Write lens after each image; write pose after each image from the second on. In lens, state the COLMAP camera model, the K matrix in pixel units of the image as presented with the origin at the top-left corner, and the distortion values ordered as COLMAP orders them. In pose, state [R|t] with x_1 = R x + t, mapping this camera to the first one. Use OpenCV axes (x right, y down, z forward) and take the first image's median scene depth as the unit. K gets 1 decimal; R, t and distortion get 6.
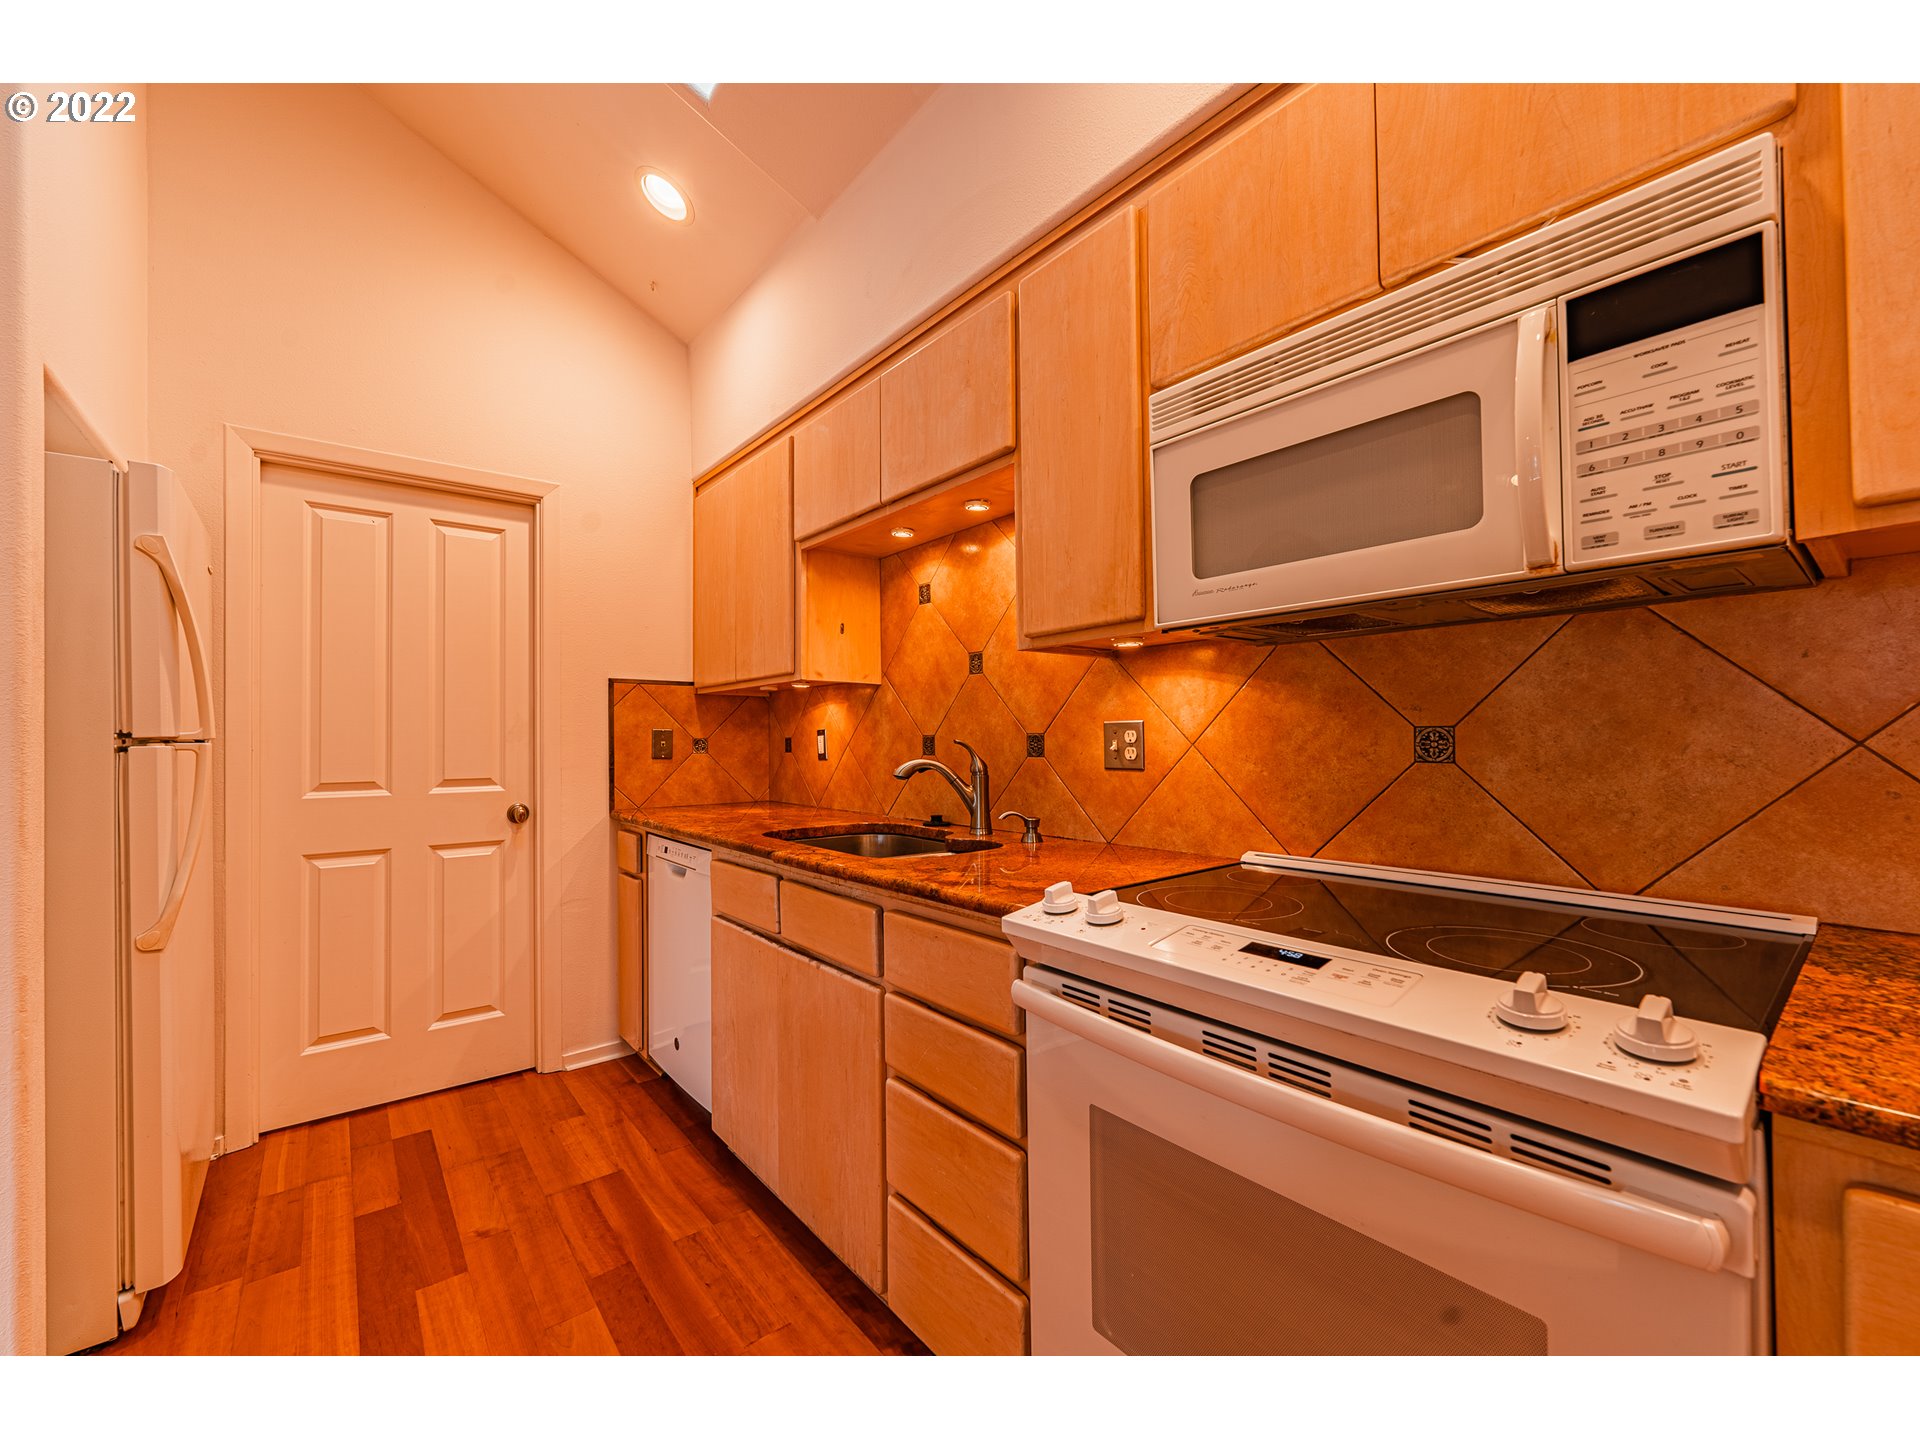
lens RADIAL K [[780.6, 0, 964.1], [0, 780.6, 721.9], [0, 0, 1]] dist [-0.000201, -0.000076]
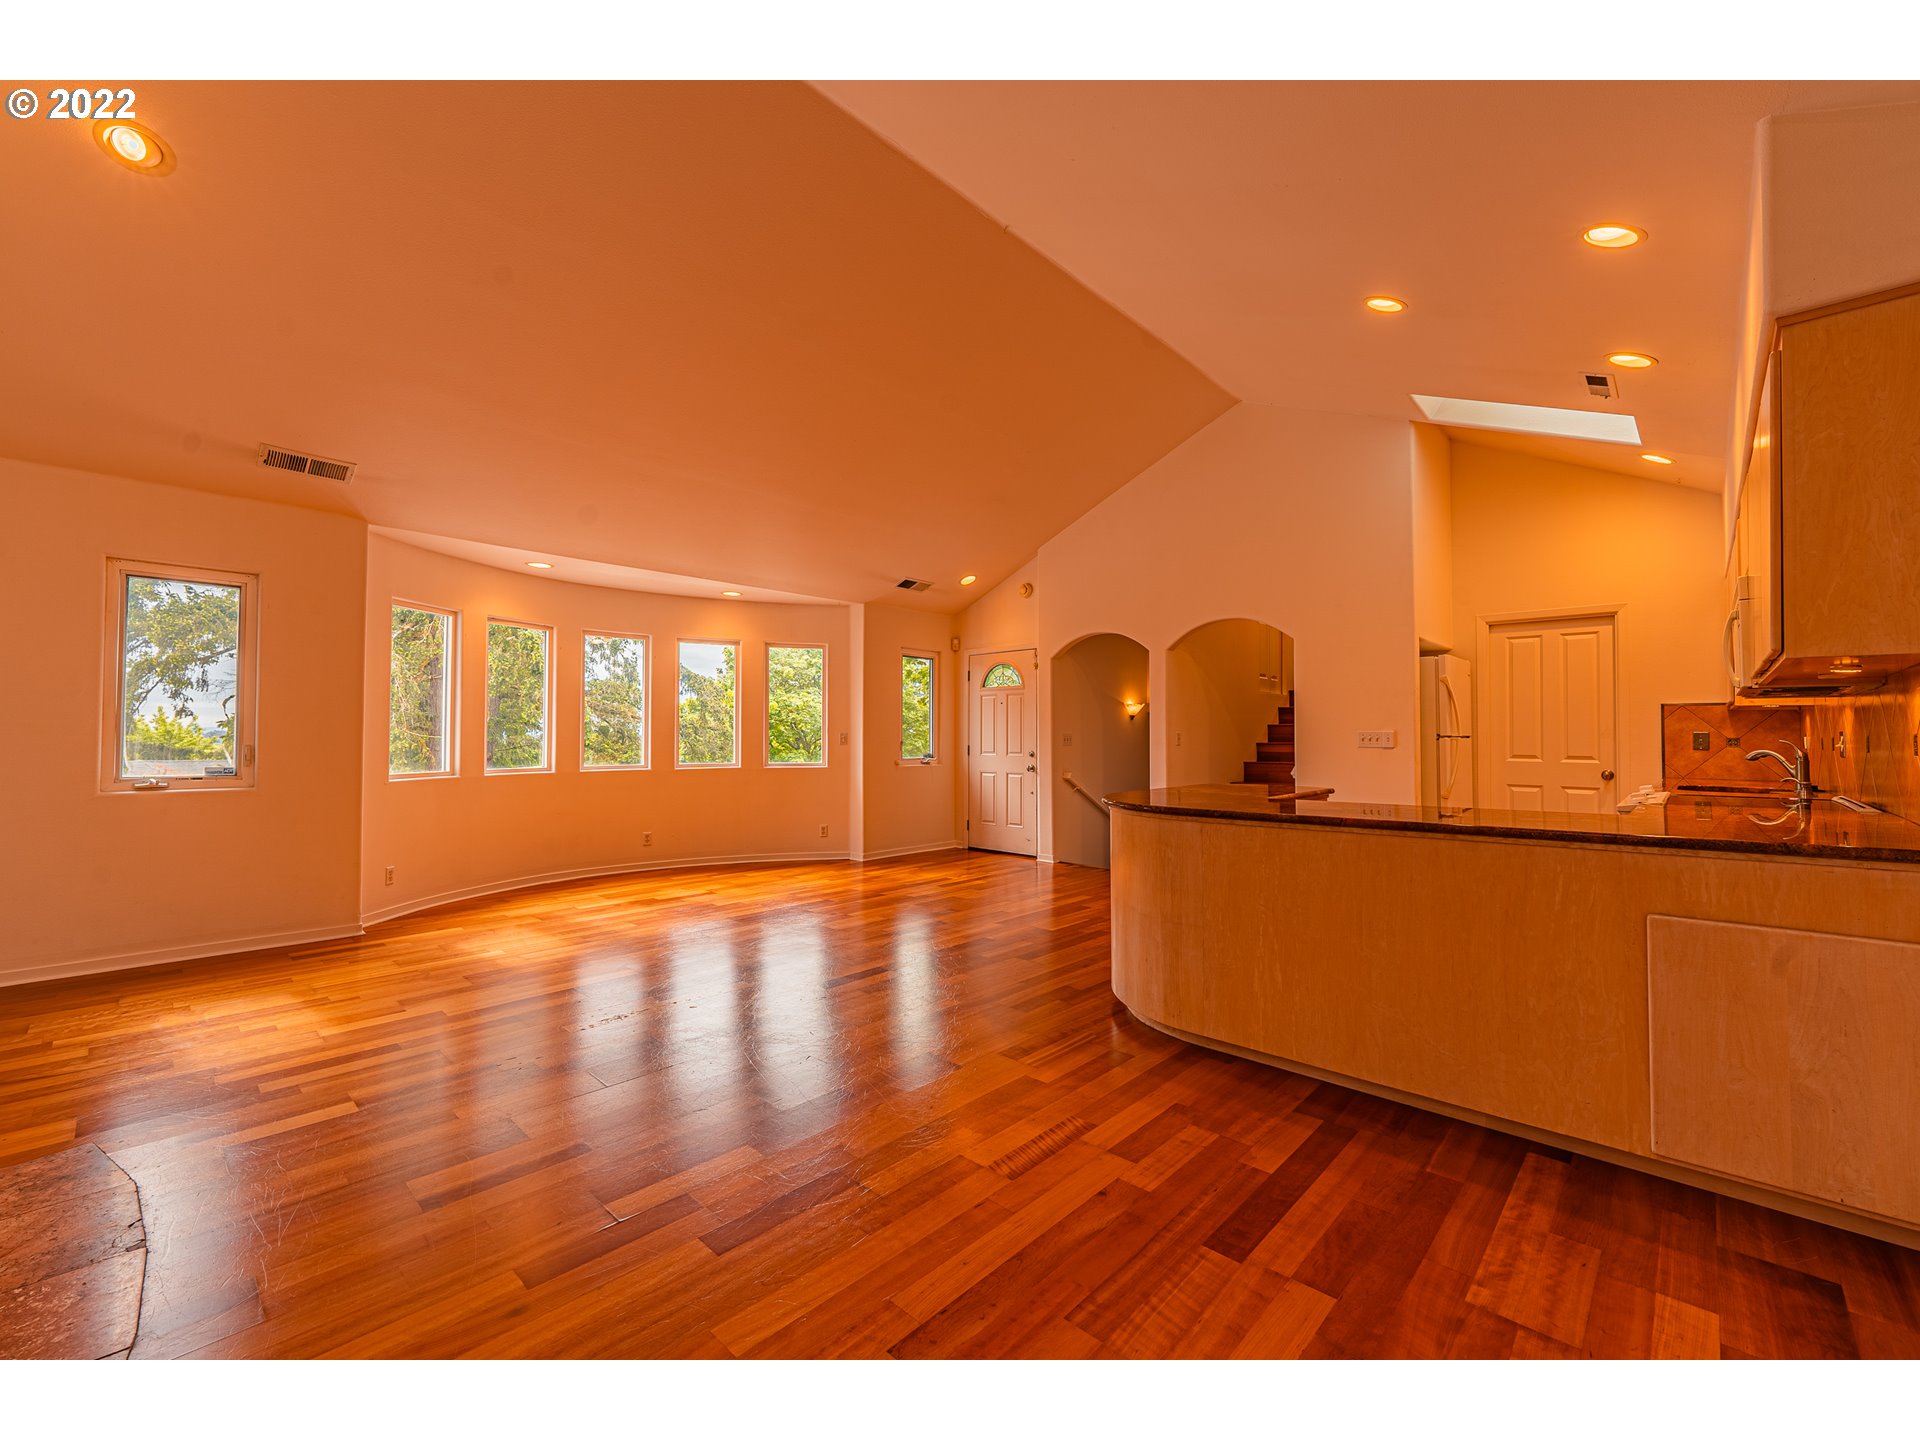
lens RADIAL K [[780.6, 0, 964.1], [0, 780.6, 721.9], [0, 0, 1]] dist [-0.000201, -0.000076]
pose [[0.126984, -0.009257, -0.991862, 1.450179], [0.014743, 0.999864, -0.007444, -0.032055], [0.991795, -0.013678, 0.127103, -1.055436]]
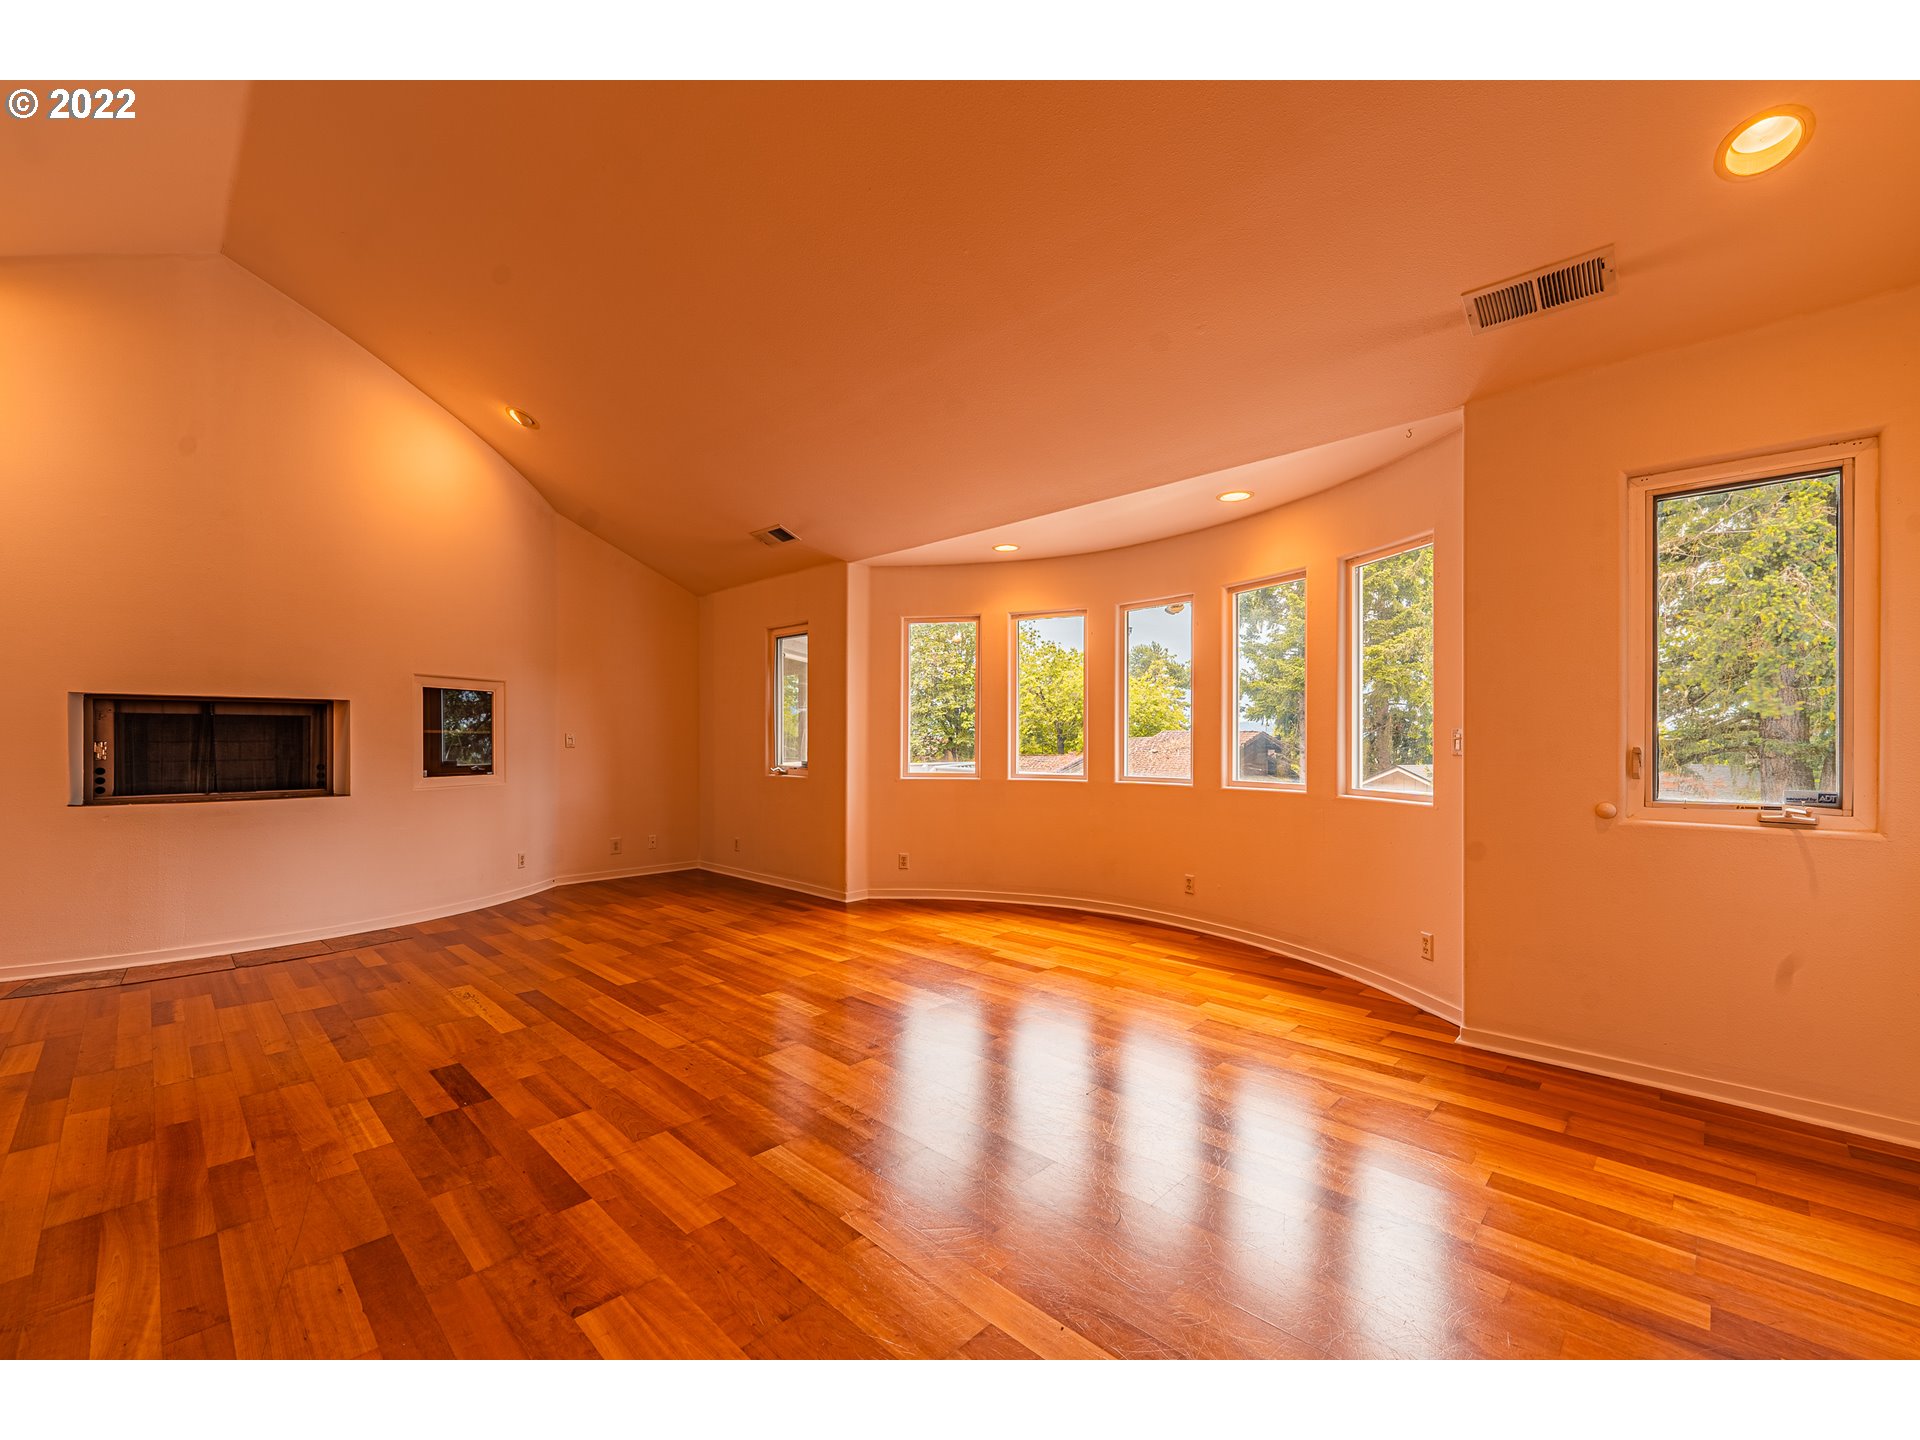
lens RADIAL K [[784.0, 0, 958.1], [0, 784.0, 735.5], [0, 0, 1]] dist [-0.001536, -0.000270]
pose [[-0.993424, 0.010233, -0.114039, -0.892261], [0.012682, 0.999704, -0.020770, 0.013259], [0.113793, -0.022079, -0.993259, 0.175897]]
